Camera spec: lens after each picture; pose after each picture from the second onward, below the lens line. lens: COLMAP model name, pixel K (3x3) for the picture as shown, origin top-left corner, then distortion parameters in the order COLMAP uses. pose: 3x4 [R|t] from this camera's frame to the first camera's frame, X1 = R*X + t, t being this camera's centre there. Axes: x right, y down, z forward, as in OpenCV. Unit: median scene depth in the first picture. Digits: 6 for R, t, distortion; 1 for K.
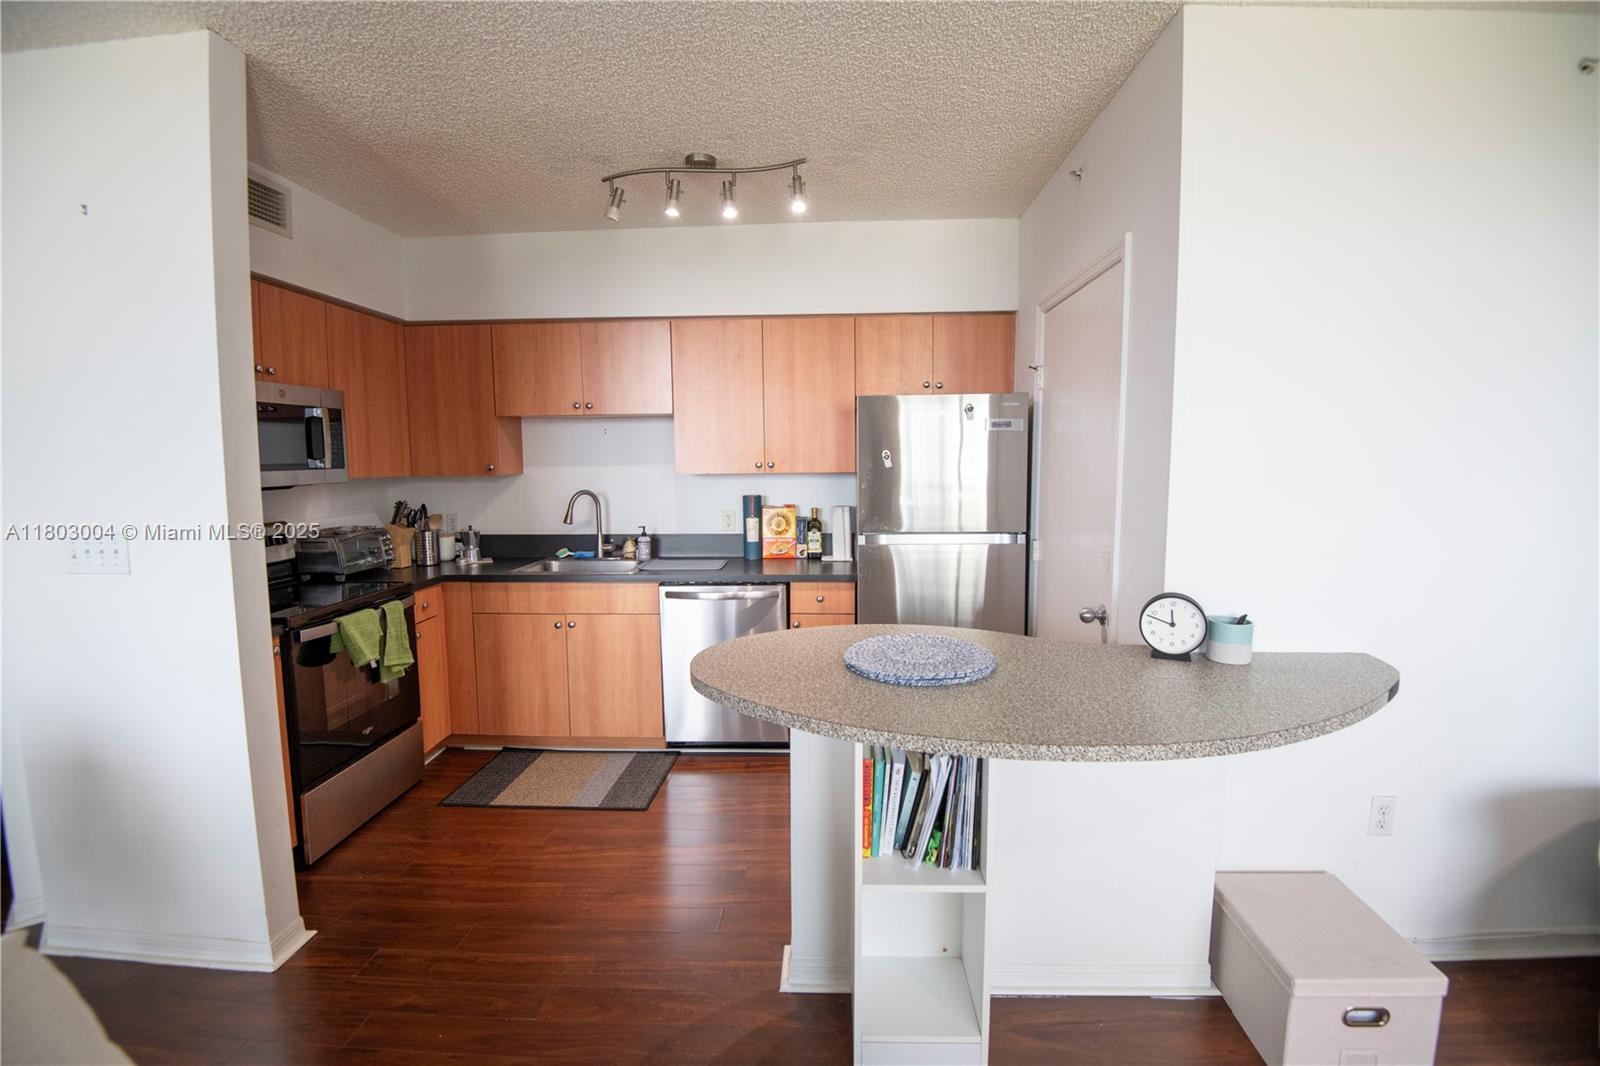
lens RADIAL K [[739.5, 0, 800.0], [0, 739.5, 533.0], [0, 0, 1]] dist [-0.000566, 0.000043]
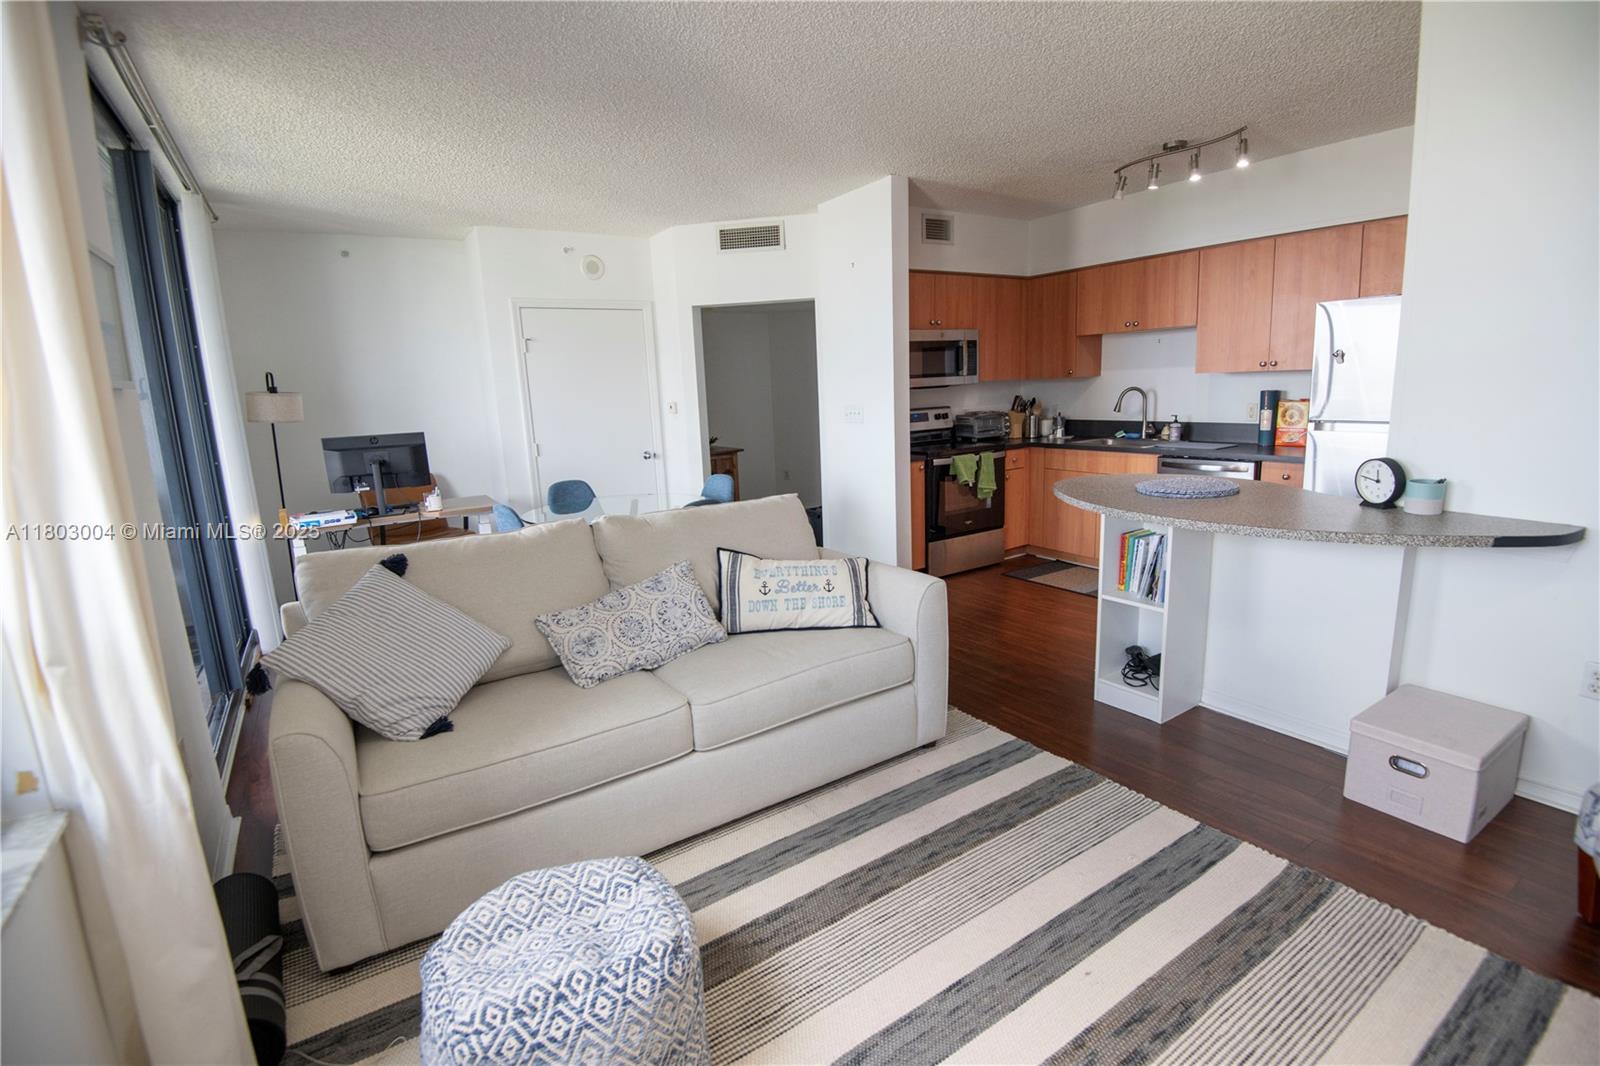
lens RADIAL K [[742.4, 0, 800.0], [0, 742.4, 533.0], [0, 0, 1]] dist [-0.053323, 0.000083]
pose [[0.587069, 0.138906, -0.797530, 0.477983], [-0.035299, 0.988624, 0.146206, 0.032984], [0.808767, -0.057681, 0.585294, -0.304019]]
